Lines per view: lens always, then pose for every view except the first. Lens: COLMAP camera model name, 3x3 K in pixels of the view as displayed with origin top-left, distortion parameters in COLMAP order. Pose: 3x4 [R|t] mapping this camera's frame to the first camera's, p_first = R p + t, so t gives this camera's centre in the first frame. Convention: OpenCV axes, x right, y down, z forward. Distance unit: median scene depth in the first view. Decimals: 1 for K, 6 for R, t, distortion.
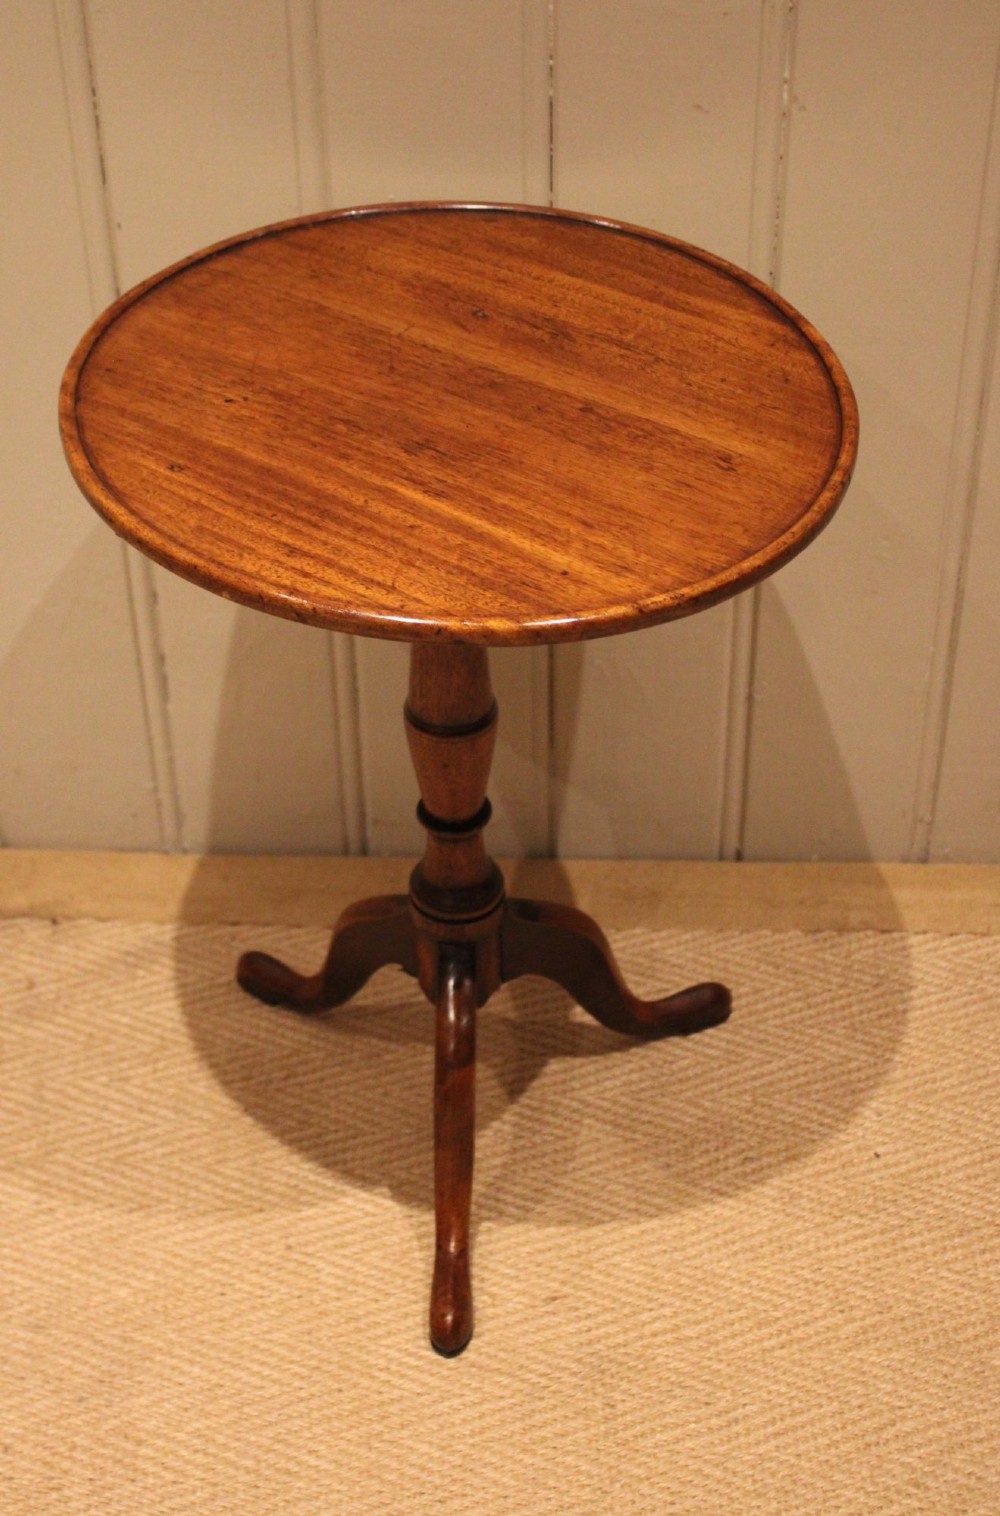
lens RADIAL K [[2480.8, 0, 363.8], [0, 2480.8, 684.3], [0, 0, 1]] dist [-0.067146, 0.197387]
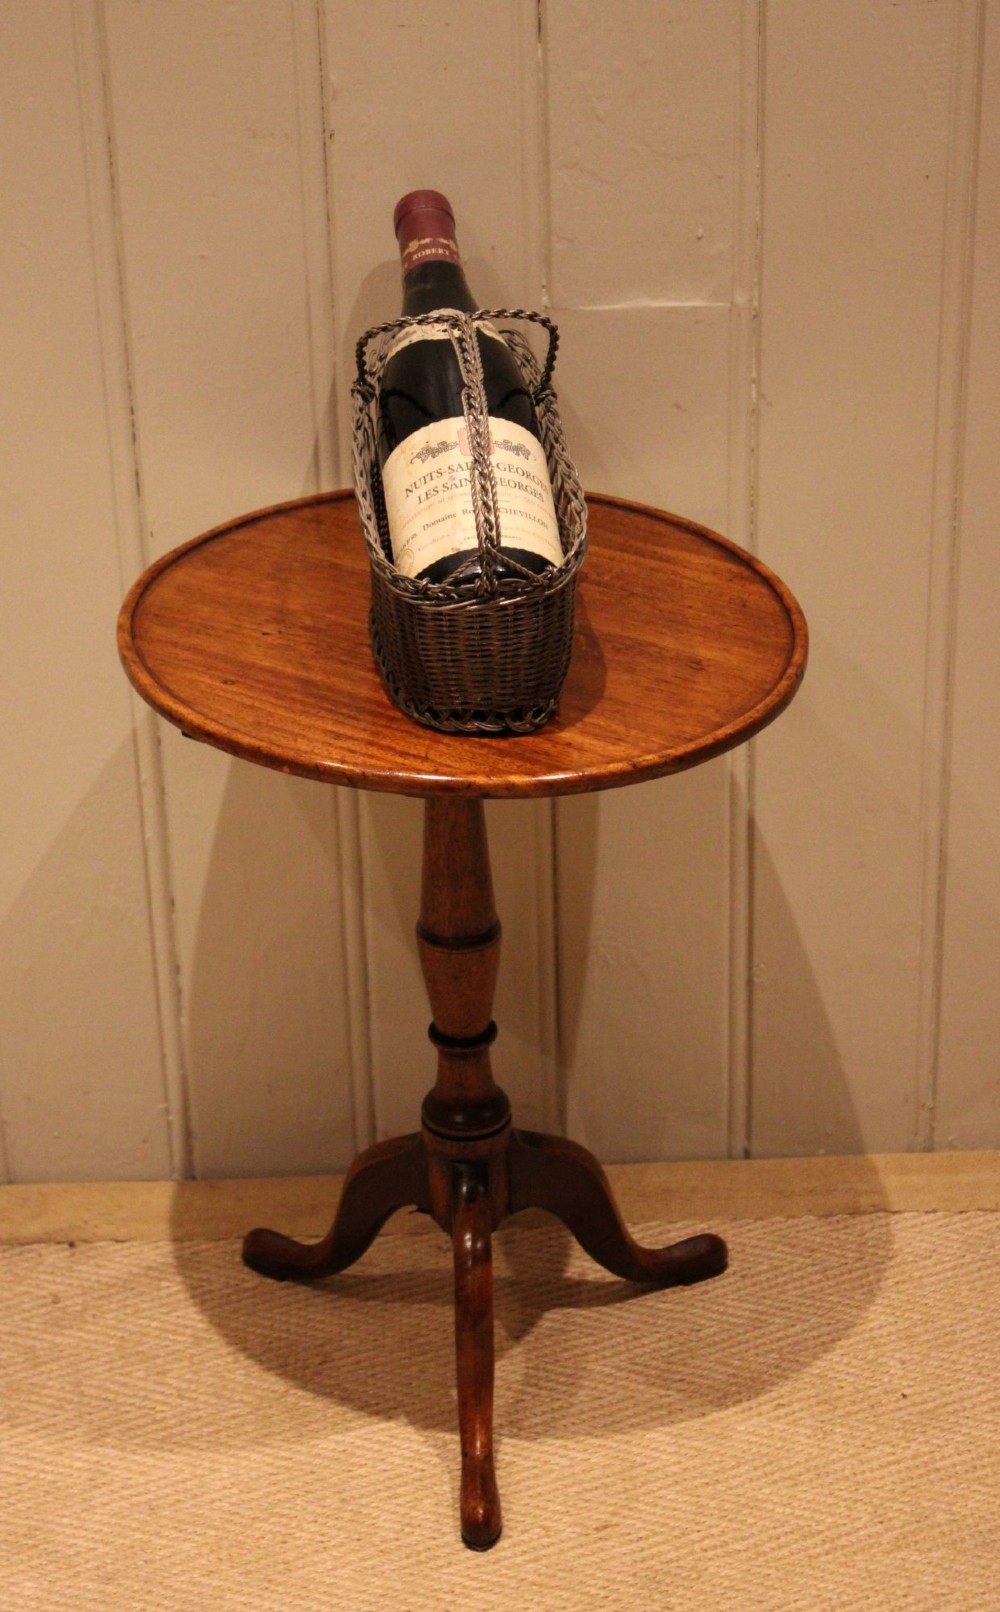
lens RADIAL K [[3306.8, 0, 363.9], [0, 3306.8, 802.3], [0, 0, 1]] dist [0.013807, 0.135264]
pose [[0.997562, -0.034415, 0.060710, -0.095908], [0.044370, 0.984252, -0.171111, 0.178963], [-0.053865, 0.173387, 0.983380, -0.404076]]
